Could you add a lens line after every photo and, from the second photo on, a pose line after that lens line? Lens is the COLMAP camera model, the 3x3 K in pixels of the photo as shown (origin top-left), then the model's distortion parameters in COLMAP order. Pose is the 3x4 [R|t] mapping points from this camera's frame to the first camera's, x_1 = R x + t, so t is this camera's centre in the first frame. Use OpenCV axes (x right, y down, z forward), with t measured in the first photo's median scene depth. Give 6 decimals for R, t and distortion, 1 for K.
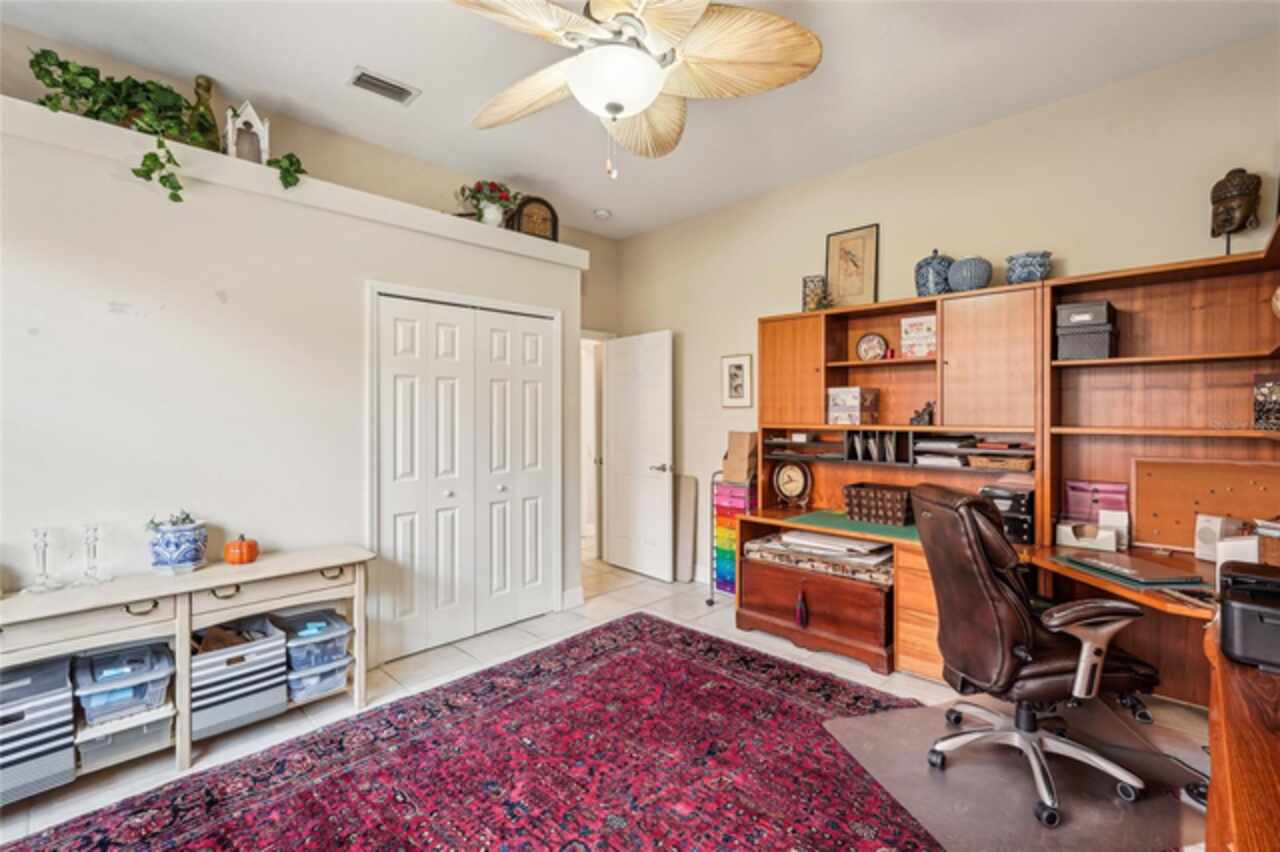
lens RADIAL K [[576.7, 0, 639.2], [0, 576.7, 411.7], [0, 0, 1]] dist [-0.000224, 0.000263]
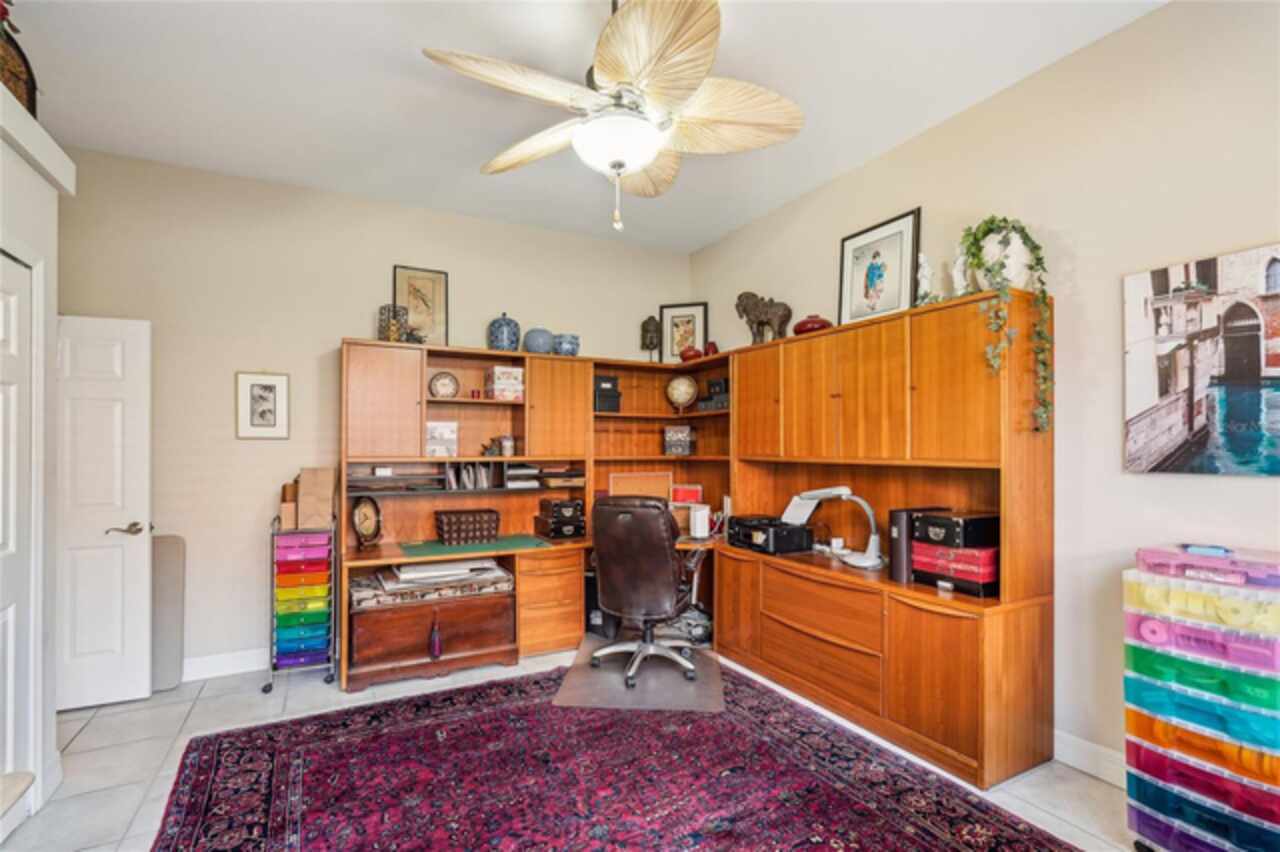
lens RADIAL K [[592.8, 0, 641.5], [0, 592.8, 446.2], [0, 0, 1]] dist [-0.000897, 0.020307]
pose [[0.307290, 0.004485, 0.951605, -0.593502], [-0.004322, 0.999985, -0.003317, 0.004922], [-0.951606, -0.003094, 0.307304, 0.333354]]
